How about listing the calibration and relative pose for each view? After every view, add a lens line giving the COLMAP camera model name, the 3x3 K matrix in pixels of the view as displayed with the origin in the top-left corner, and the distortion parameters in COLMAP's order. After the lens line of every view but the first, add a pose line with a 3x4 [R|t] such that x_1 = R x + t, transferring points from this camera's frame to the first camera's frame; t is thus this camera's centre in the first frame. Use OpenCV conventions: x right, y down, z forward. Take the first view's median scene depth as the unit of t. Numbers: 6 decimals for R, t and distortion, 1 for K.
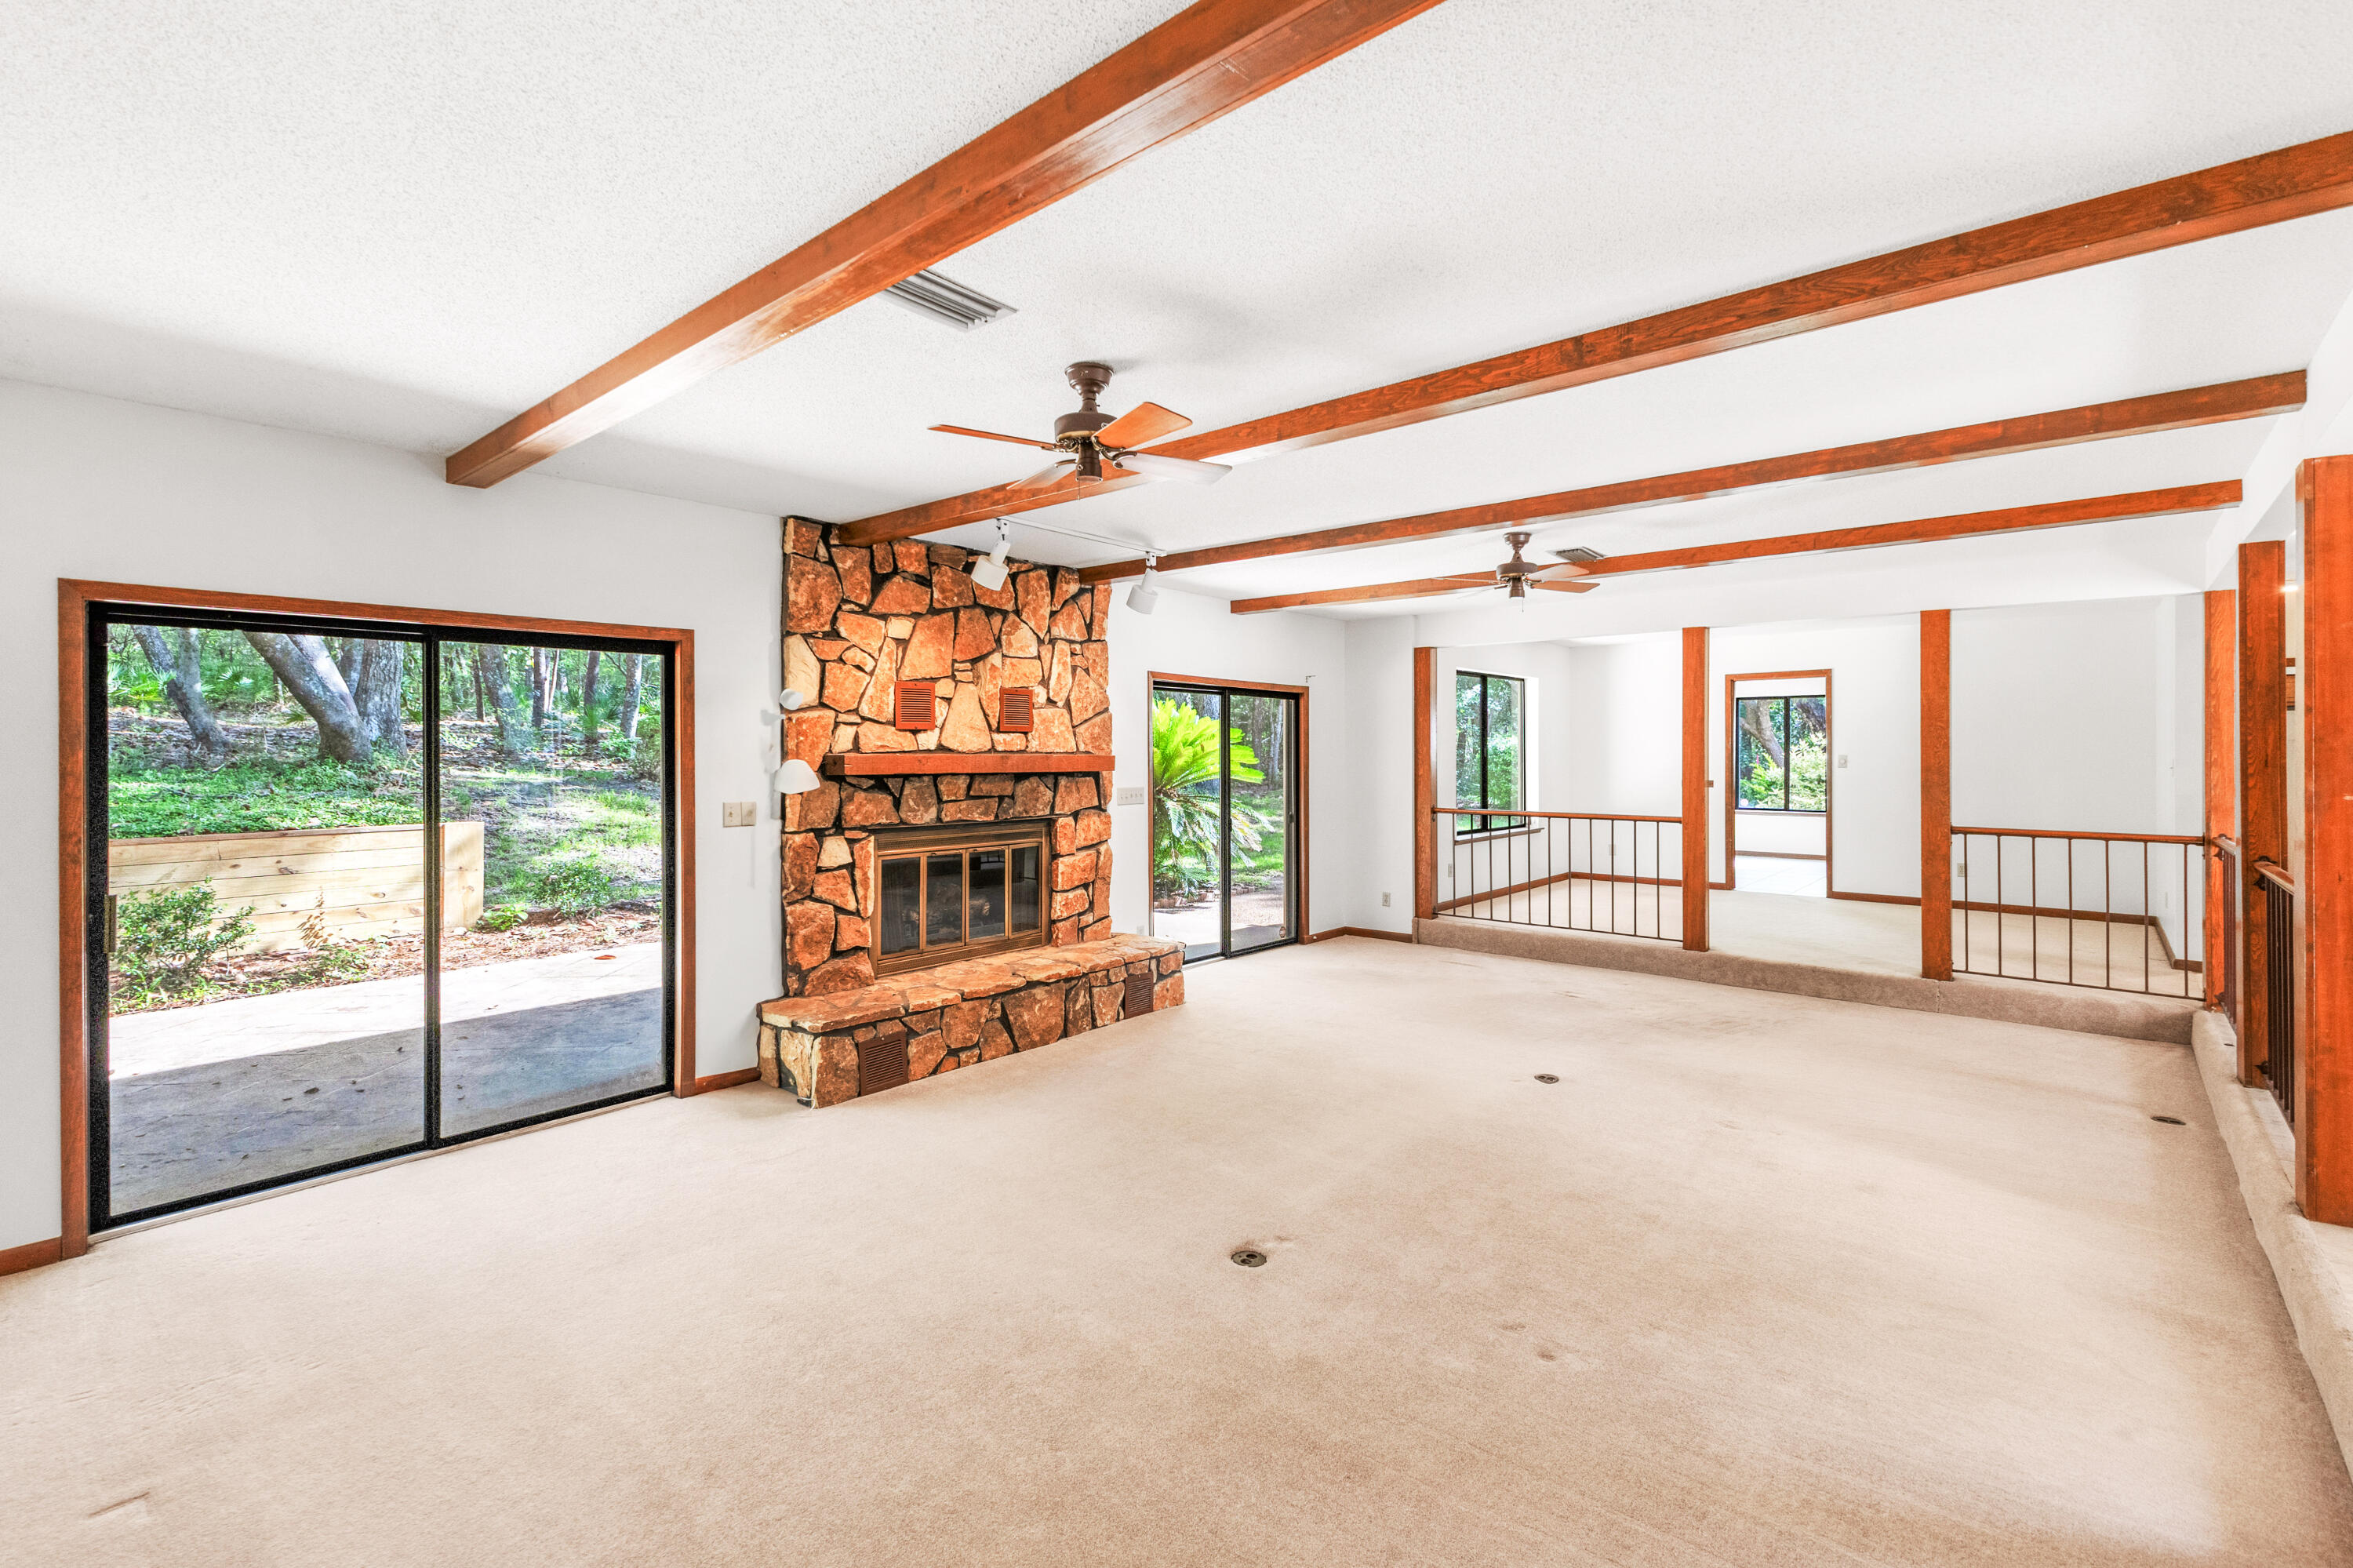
lens RADIAL K [[1041.0, 0, 1165.4], [0, 1041.0, 751.8], [0, 0, 1]] dist [0.020539, 0.000120]
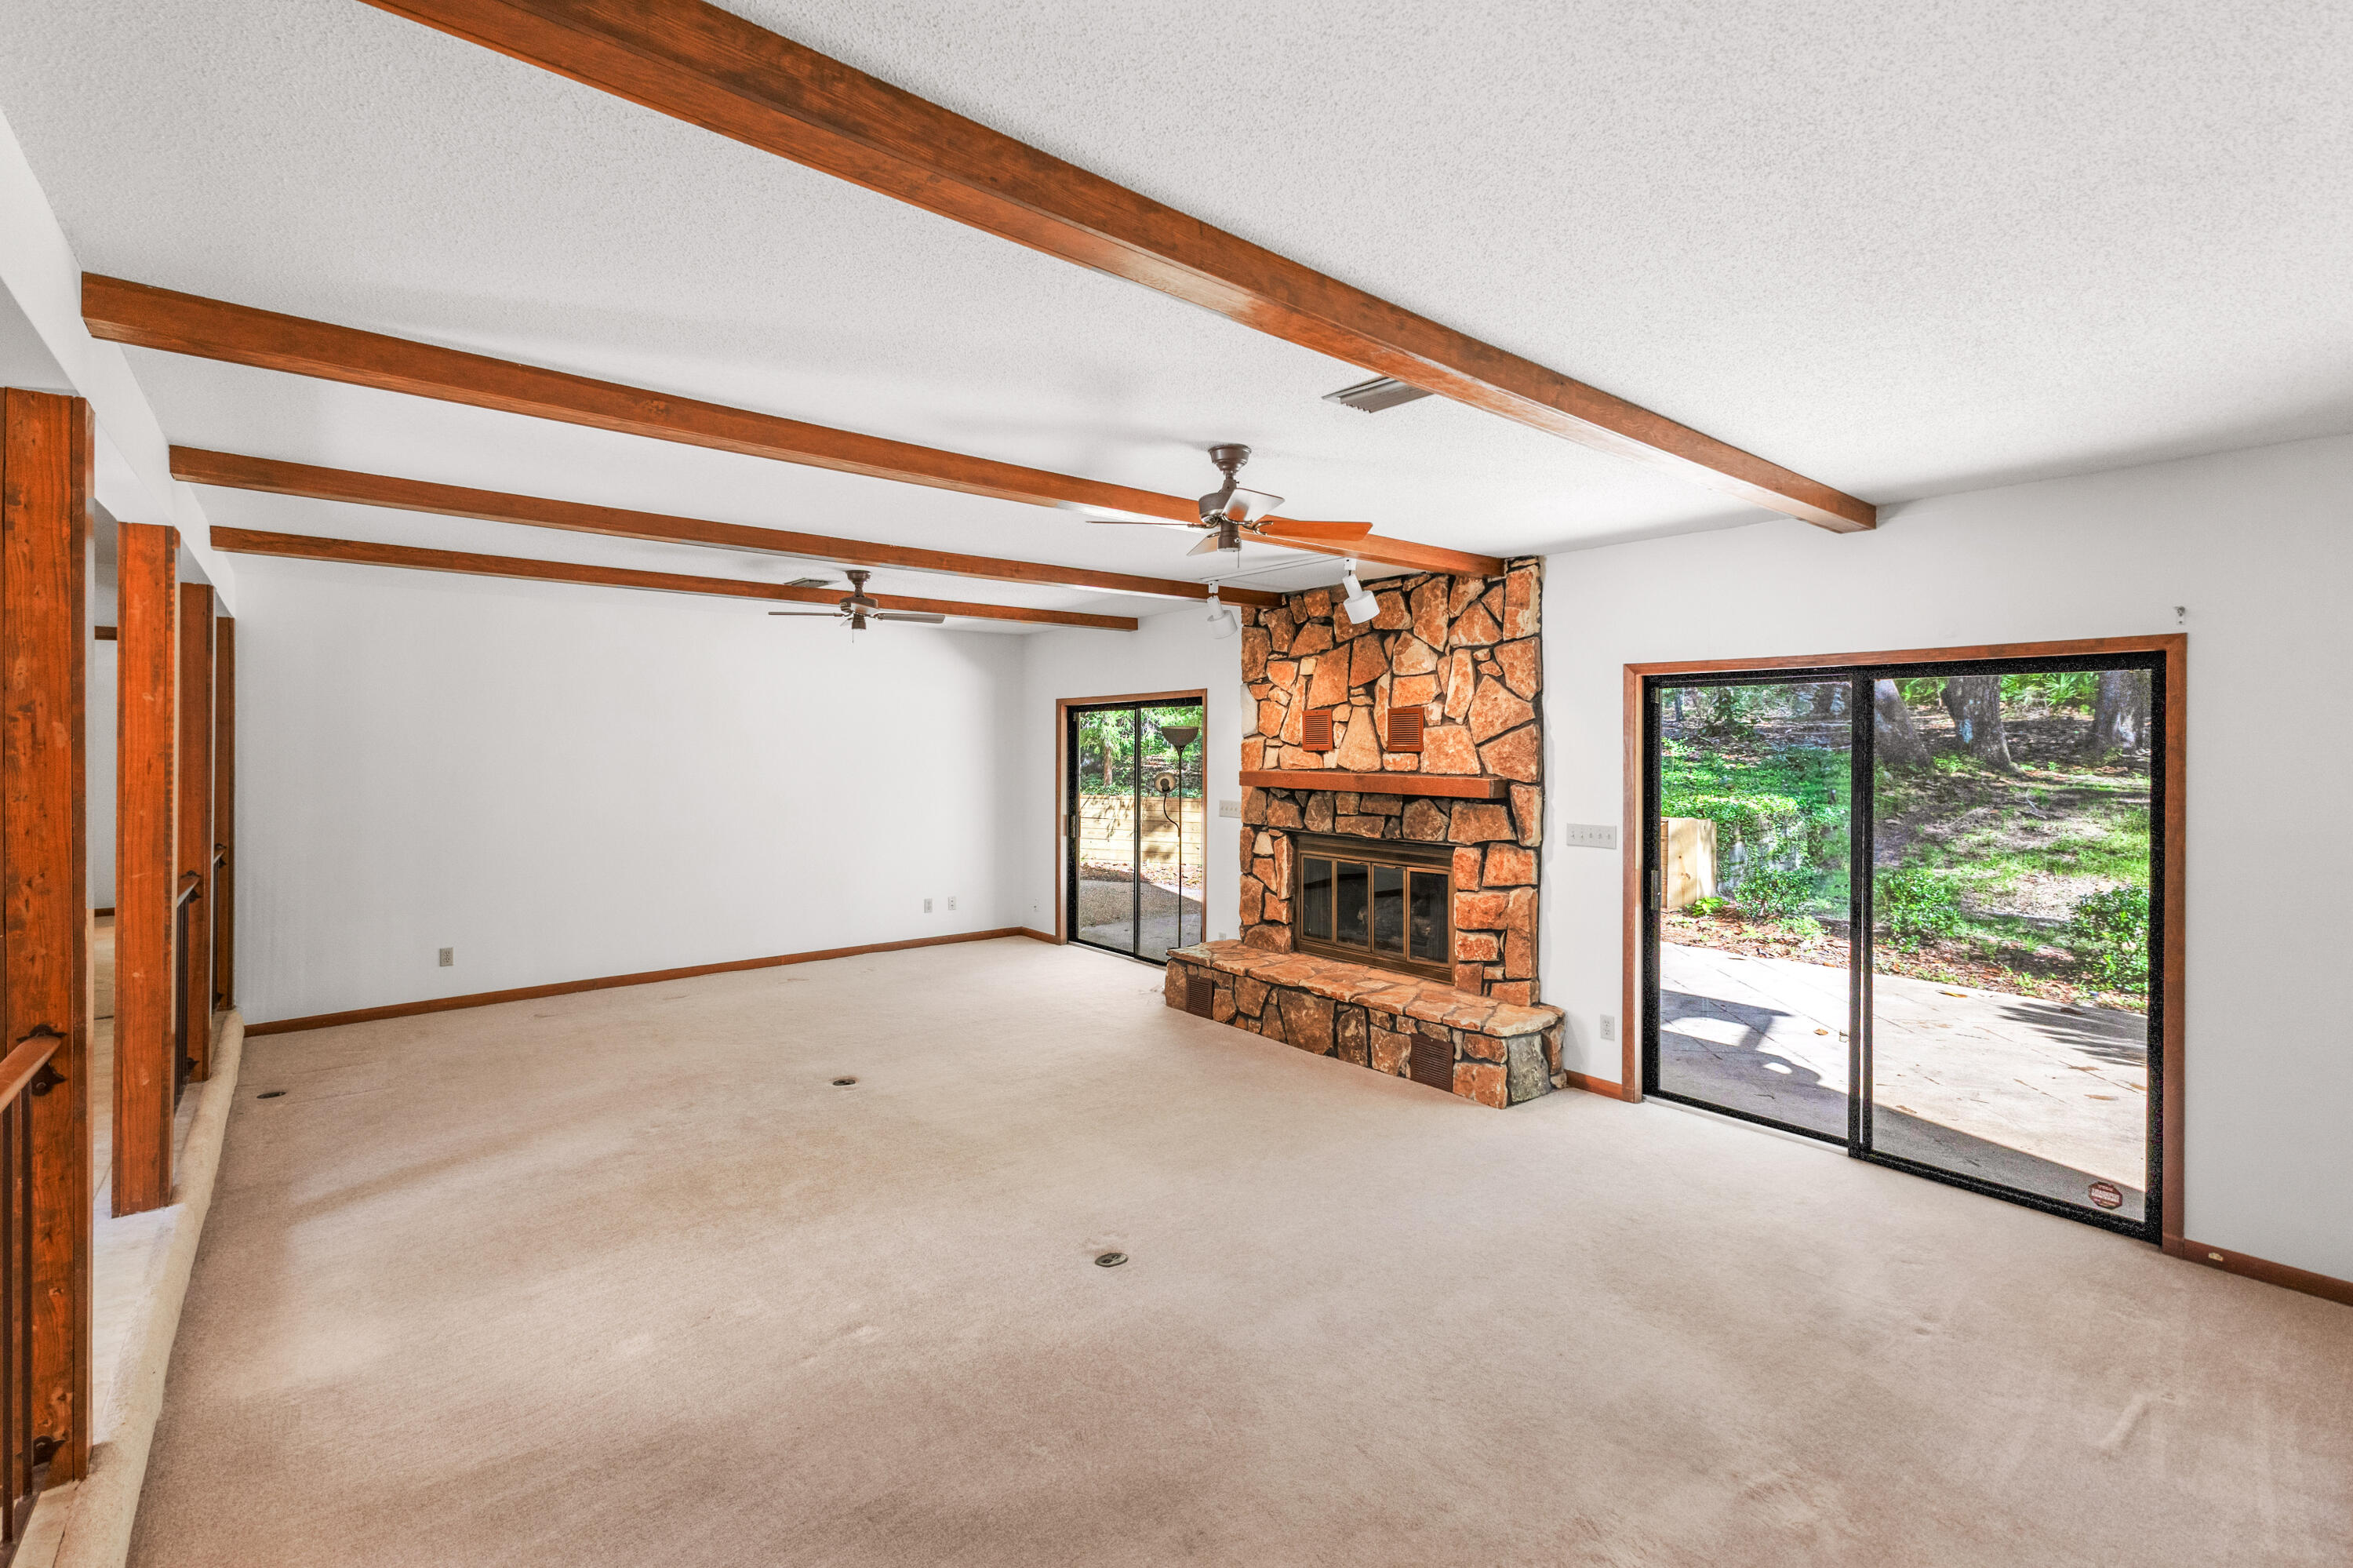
lens RADIAL K [[1041.0, 0, 1165.4], [0, 1041.0, 751.8], [0, 0, 1]] dist [0.020539, 0.000120]
pose [[-0.167464, 0.007790, -0.985847, 0.897843], [-0.001133, 0.999967, 0.008094, -0.028172], [0.985878, 0.002473, -0.167450, 0.980496]]
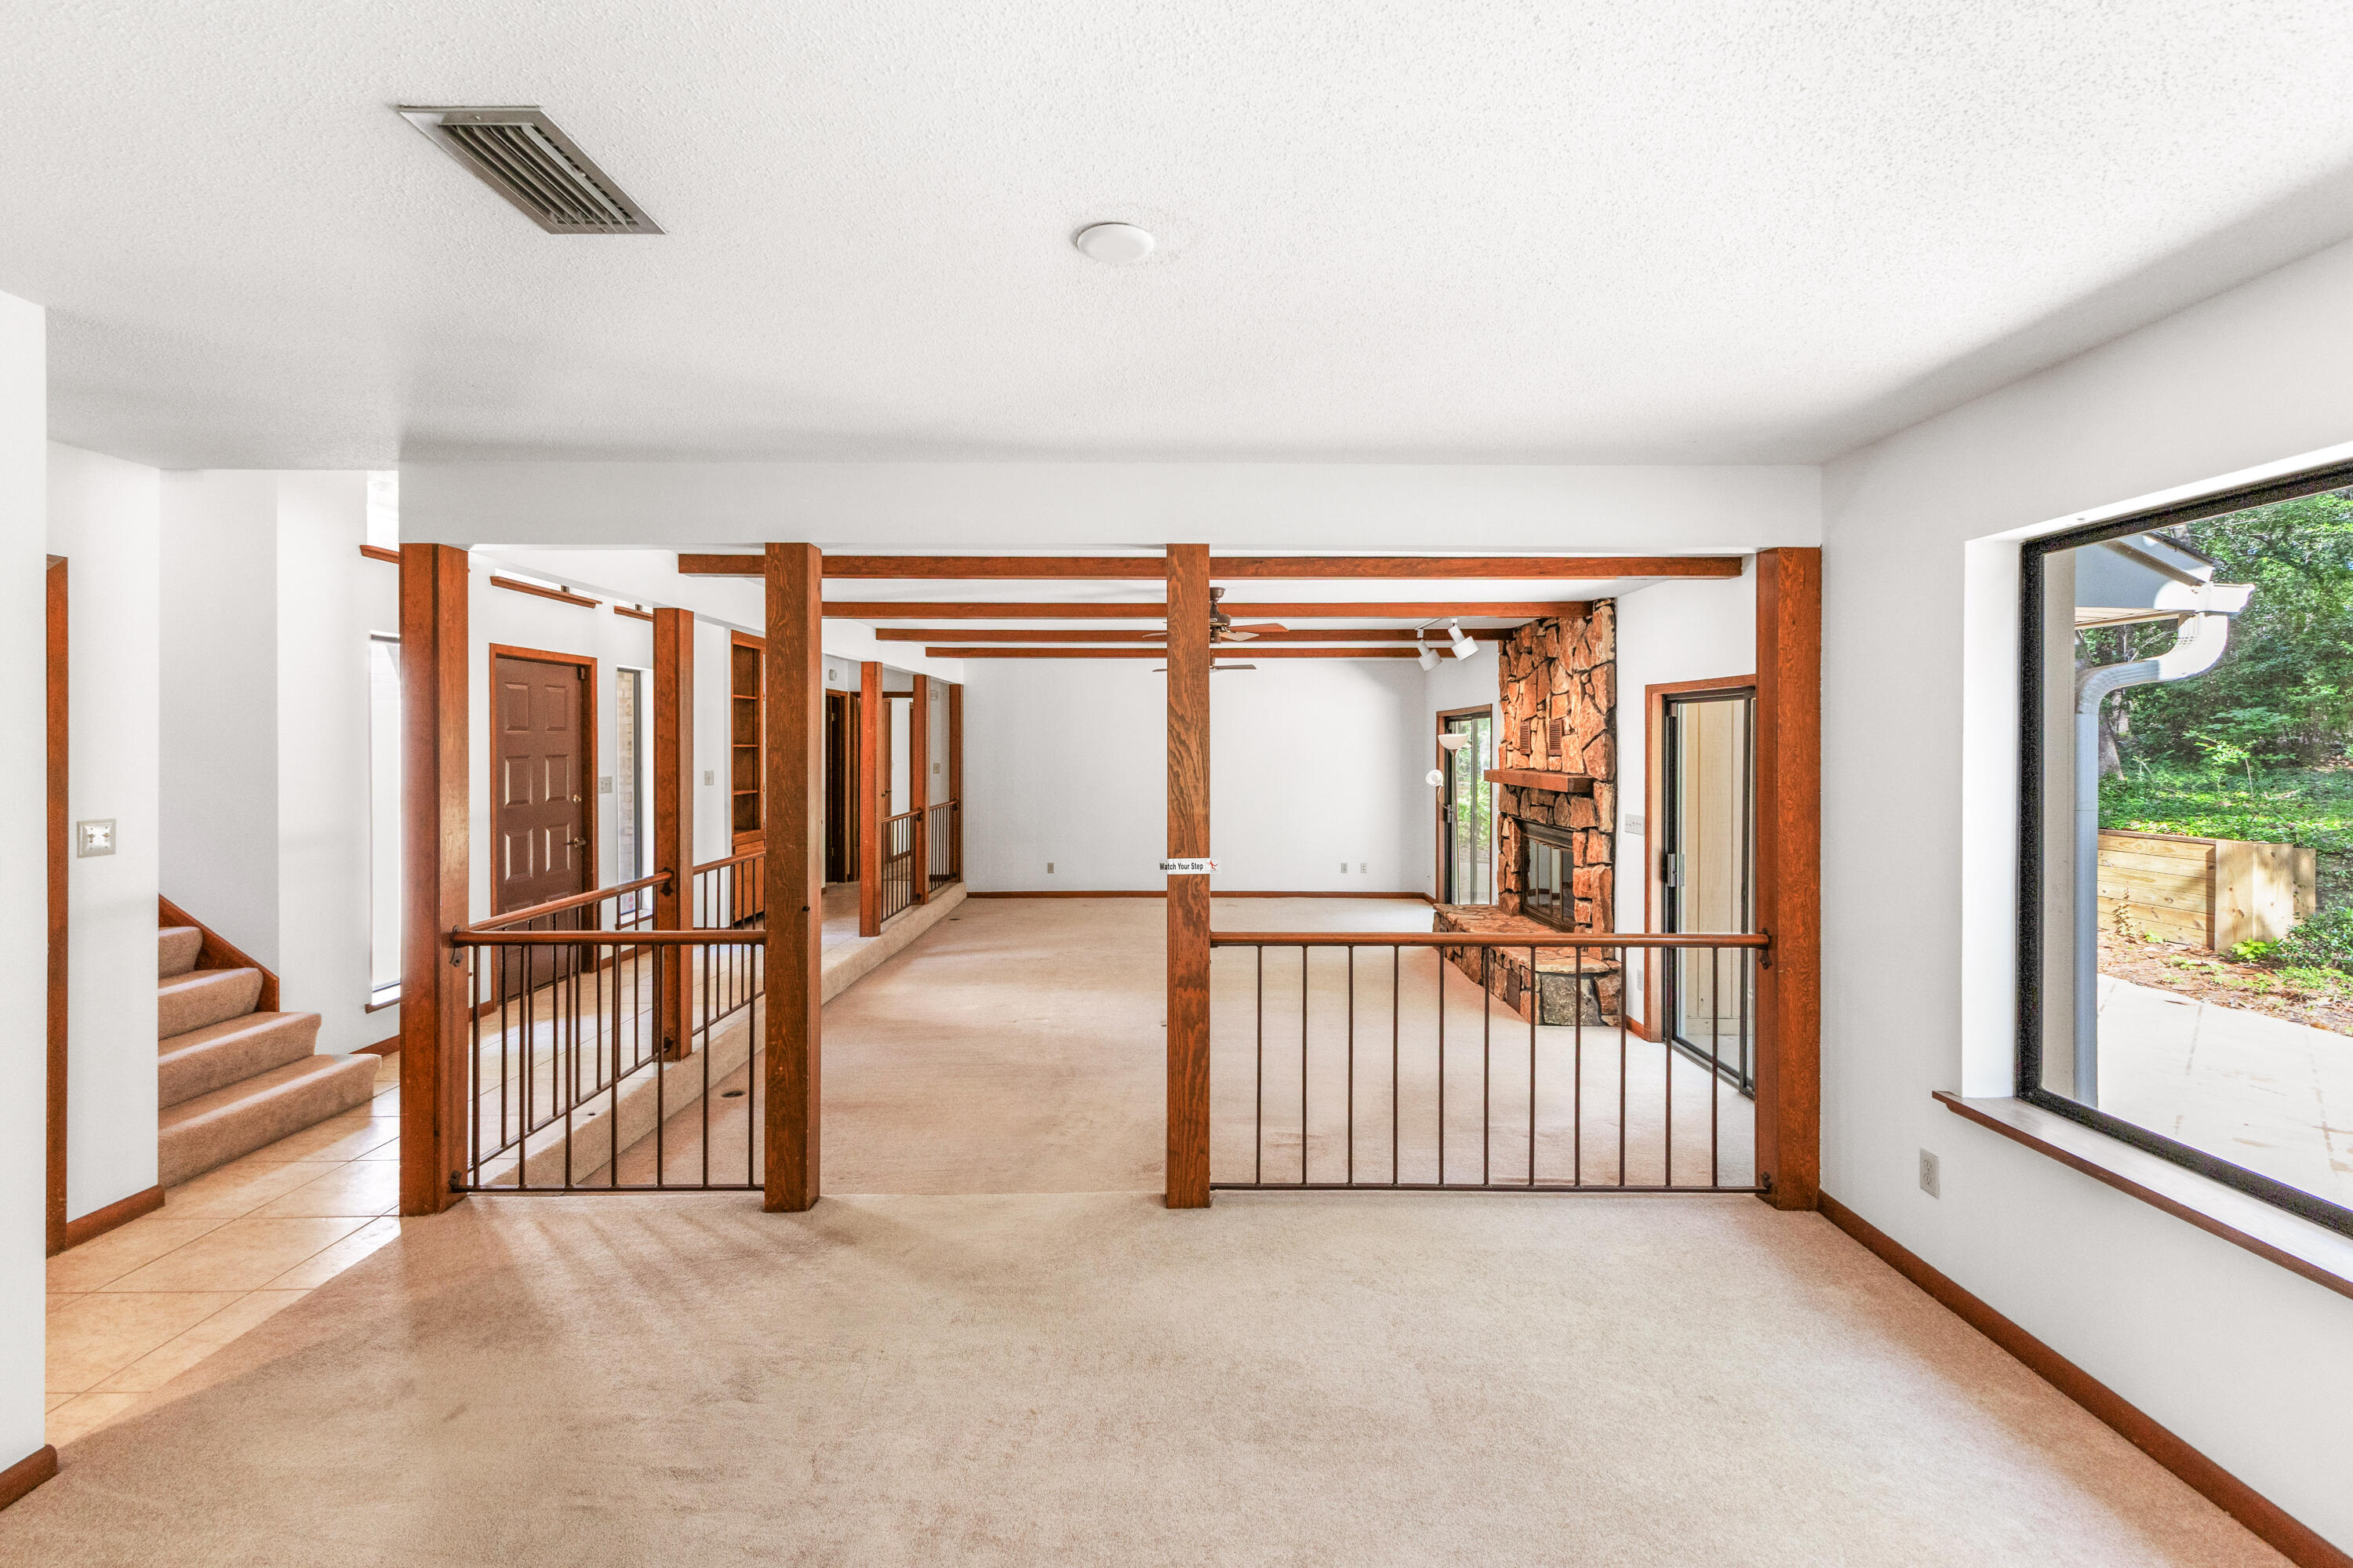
lens RADIAL K [[1041.0, 0, 1165.4], [0, 1041.0, 751.8], [0, 0, 1]] dist [0.020539, 0.000120]
pose [[-0.758103, 0.008570, -0.652079, 1.048522], [0.002899, 0.999948, 0.009771, -0.038421], [0.652129, 0.005517, -0.758088, 1.699781]]
